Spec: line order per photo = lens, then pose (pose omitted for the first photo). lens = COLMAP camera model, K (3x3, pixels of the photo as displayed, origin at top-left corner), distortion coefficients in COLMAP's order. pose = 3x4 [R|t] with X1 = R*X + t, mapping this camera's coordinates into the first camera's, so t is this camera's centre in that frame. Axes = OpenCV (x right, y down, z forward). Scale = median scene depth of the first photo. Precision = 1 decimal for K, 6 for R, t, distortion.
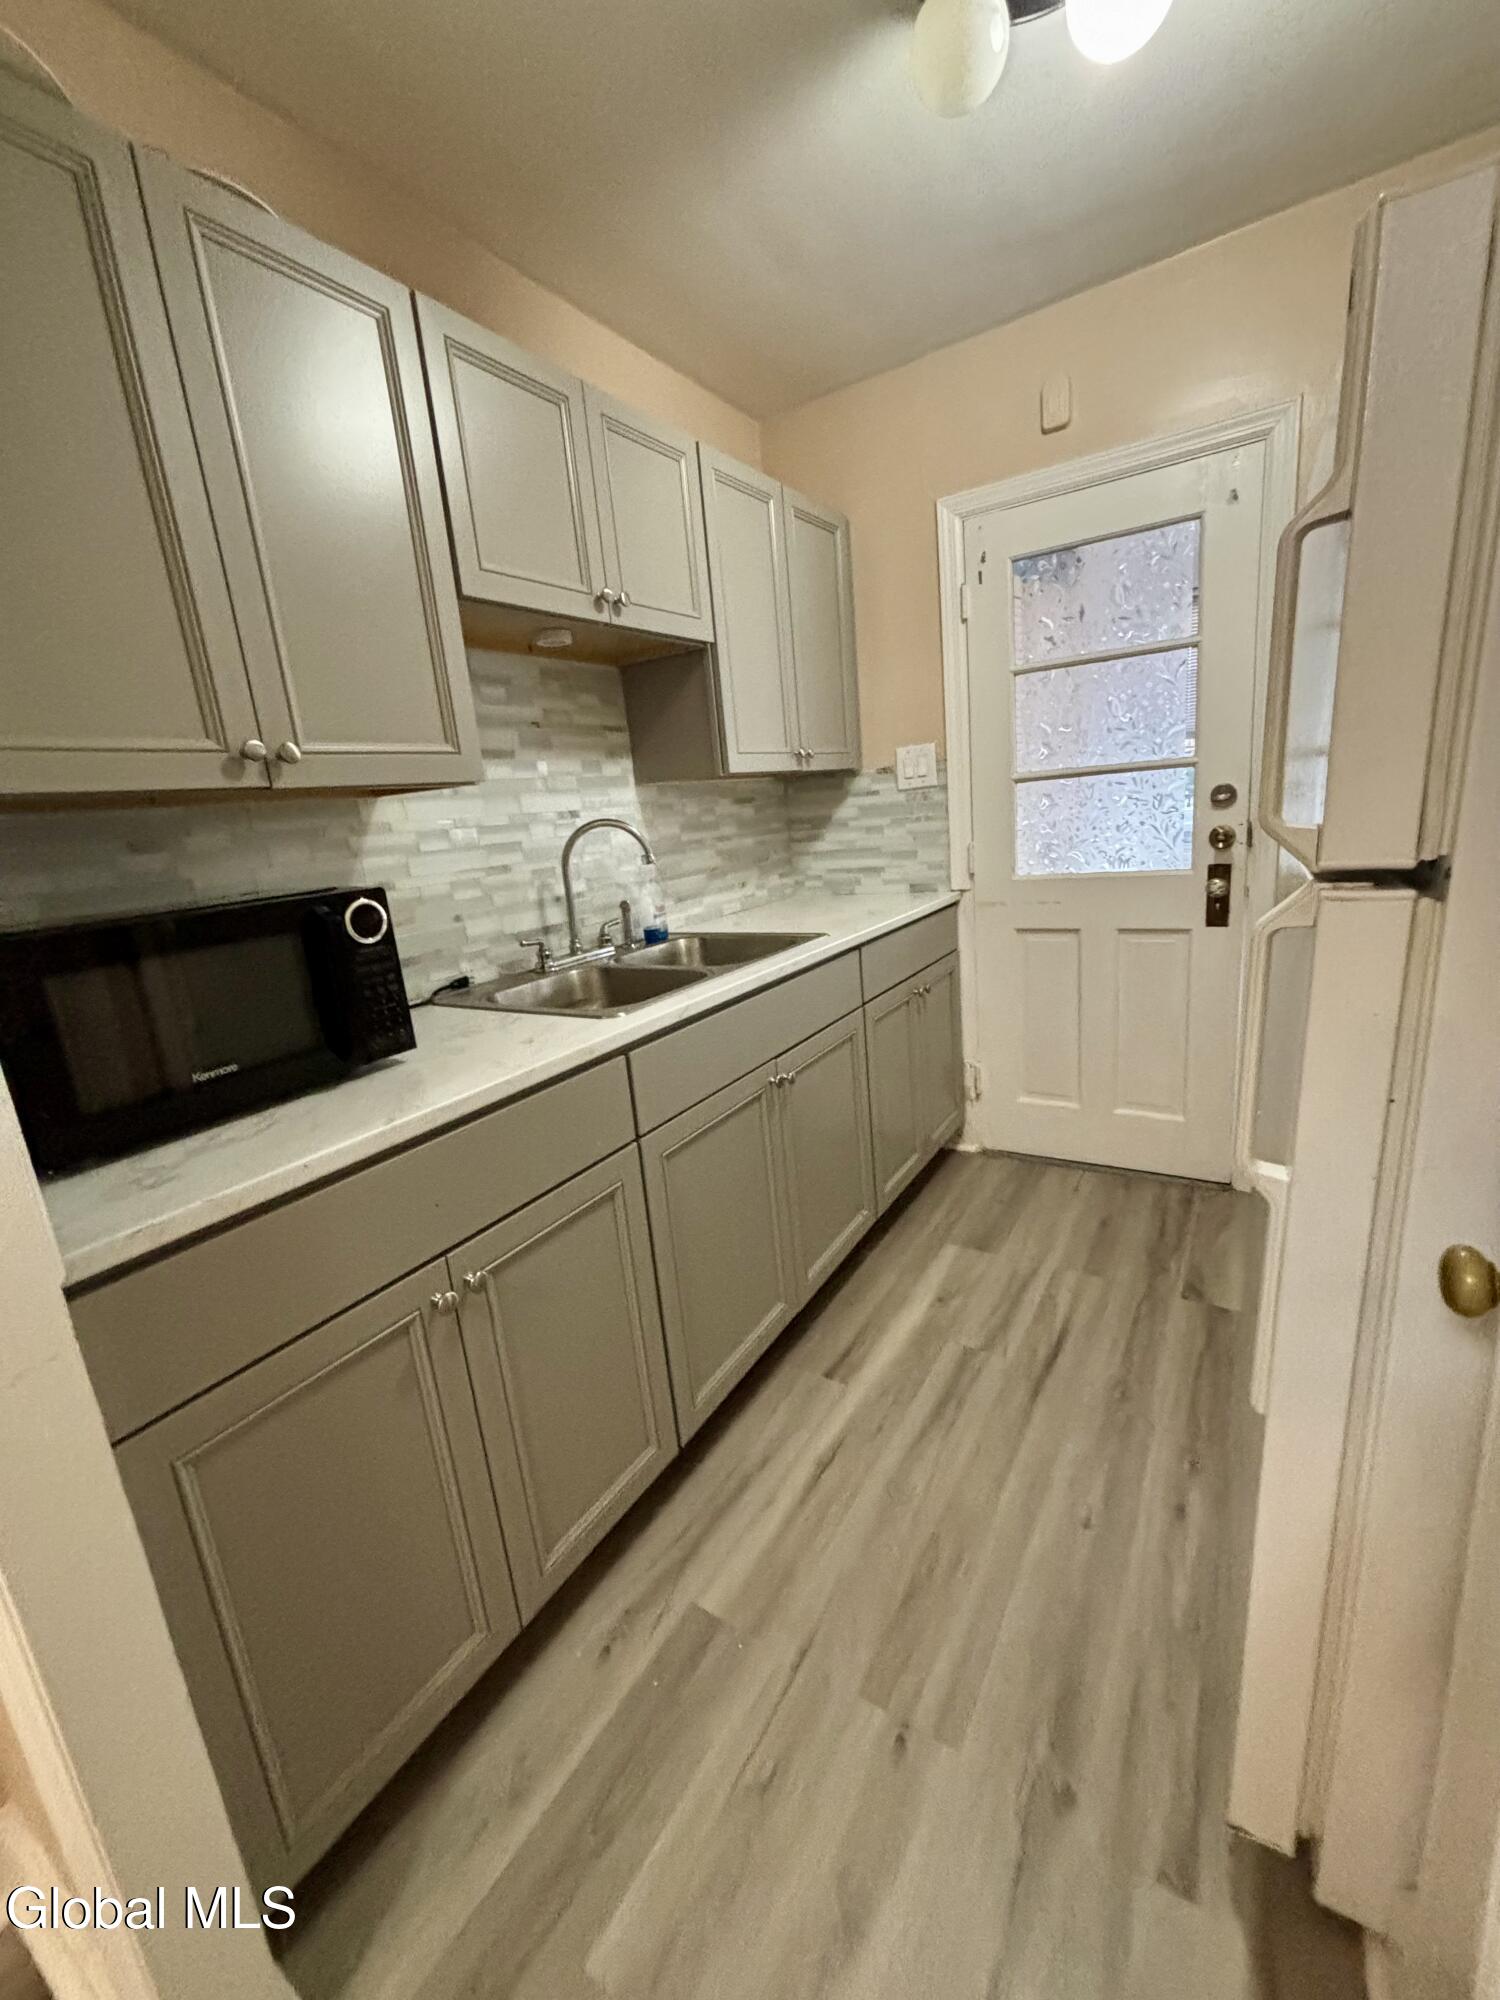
lens RADIAL K [[788.6, 0, 752.2], [0, 788.6, 999.2], [0, 0, 1]] dist [-0.010907, -0.000510]
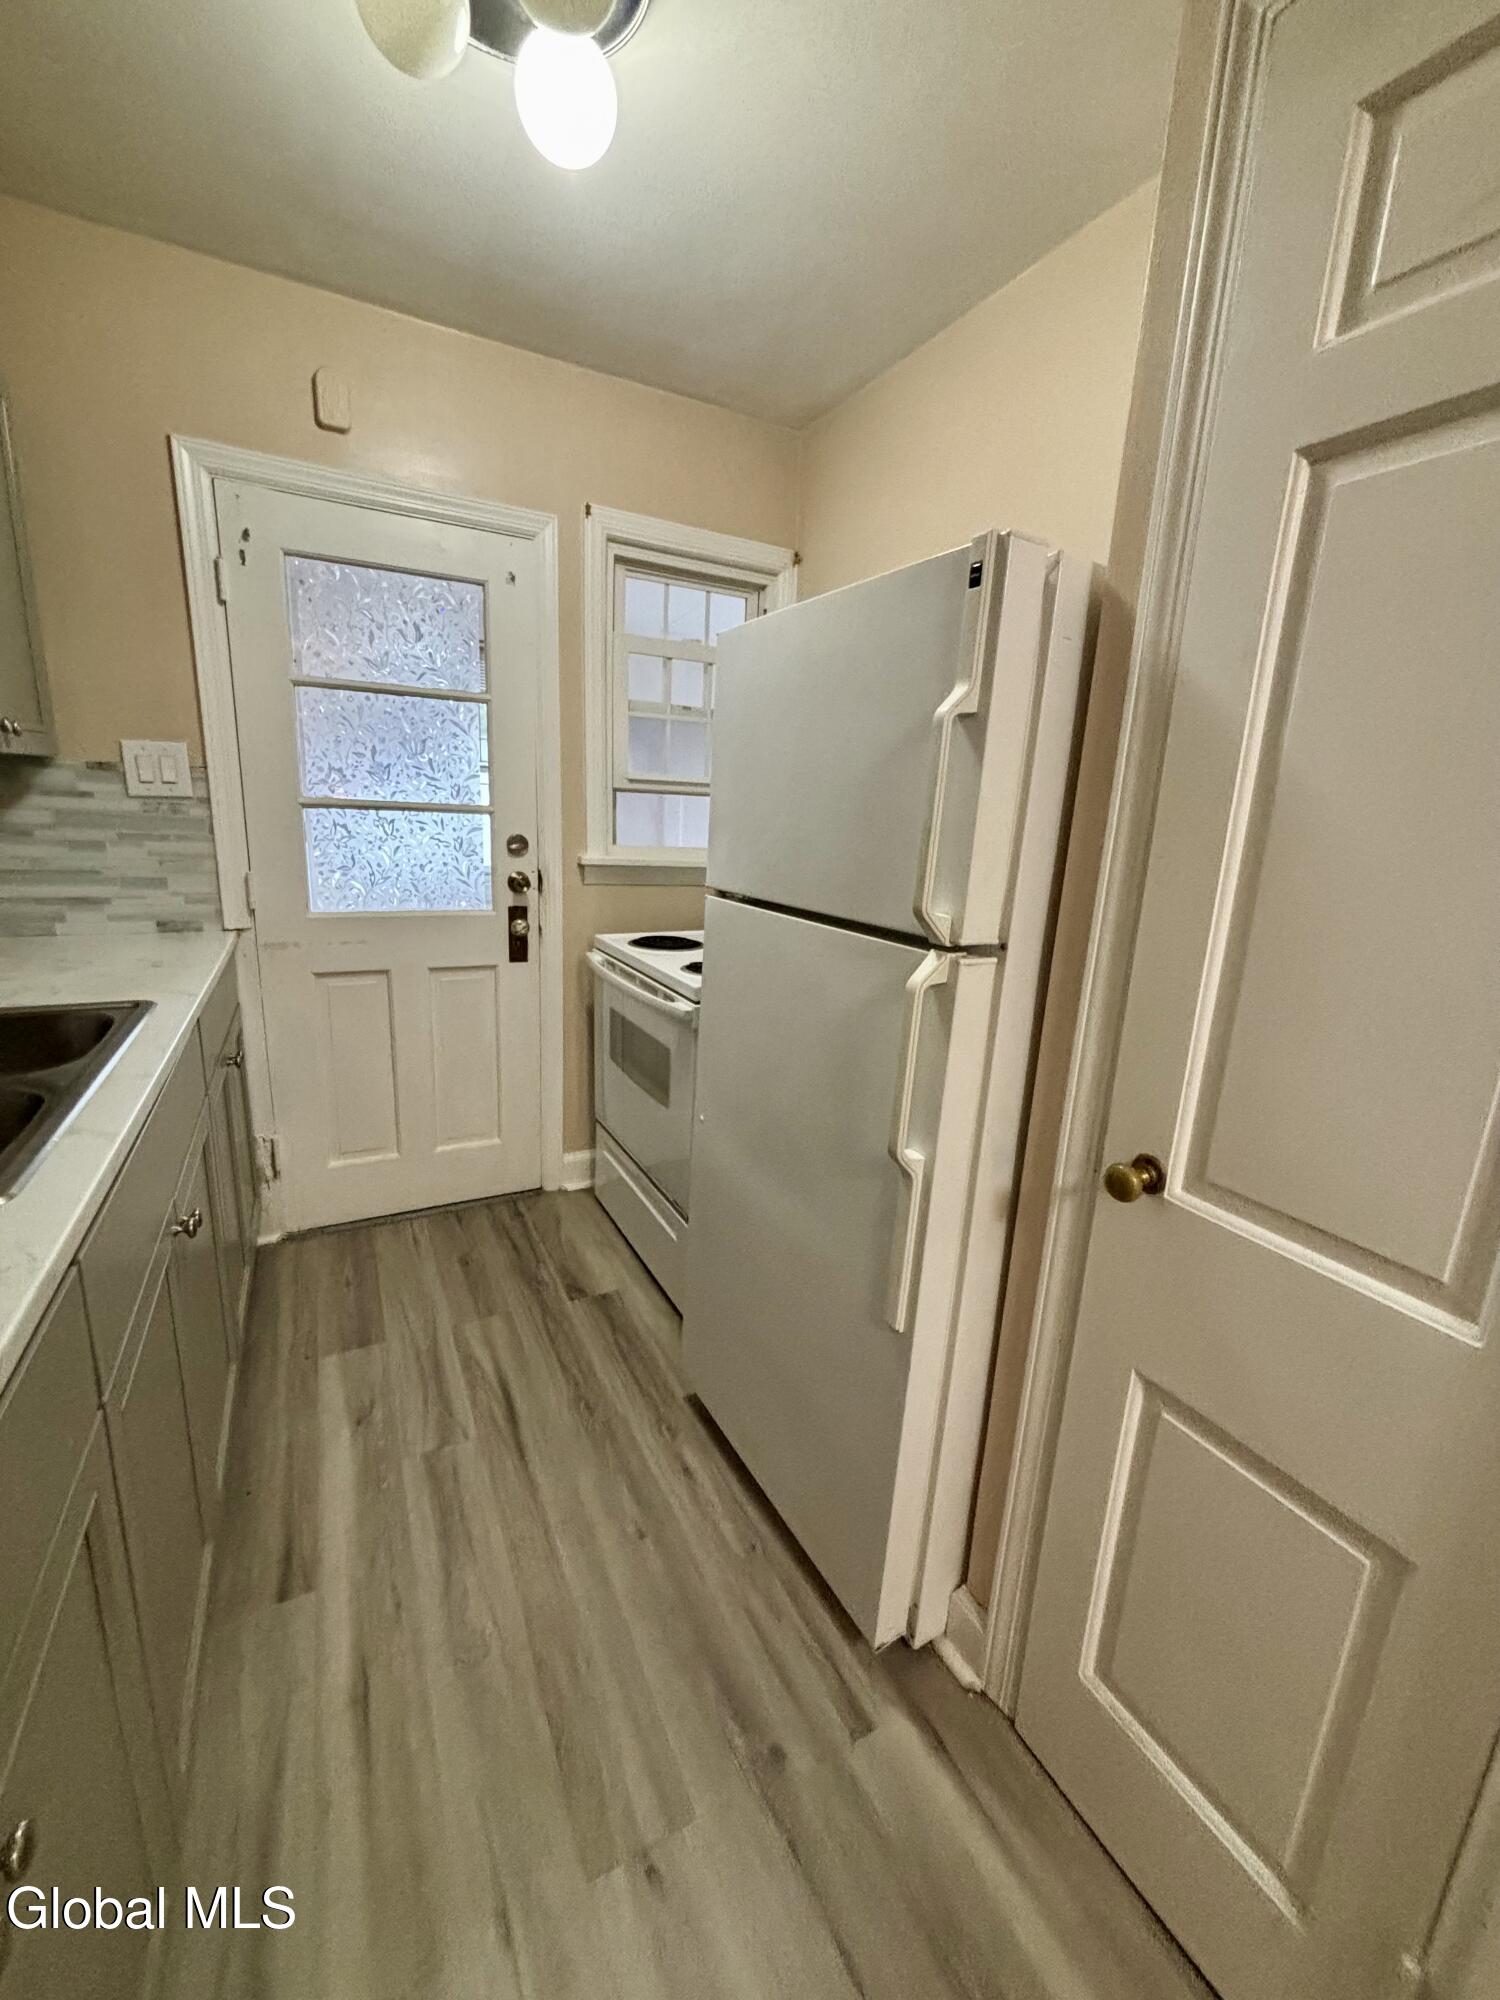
lens RADIAL K [[788.6, 0, 752.2], [0, 788.6, 999.2], [0, 0, 1]] dist [-0.010907, -0.000510]
pose [[0.493394, -0.083917, 0.865748, -0.198325], [0.108764, 0.993475, 0.034313, -0.040187], [-0.862979, 0.077233, 0.499302, 0.154642]]
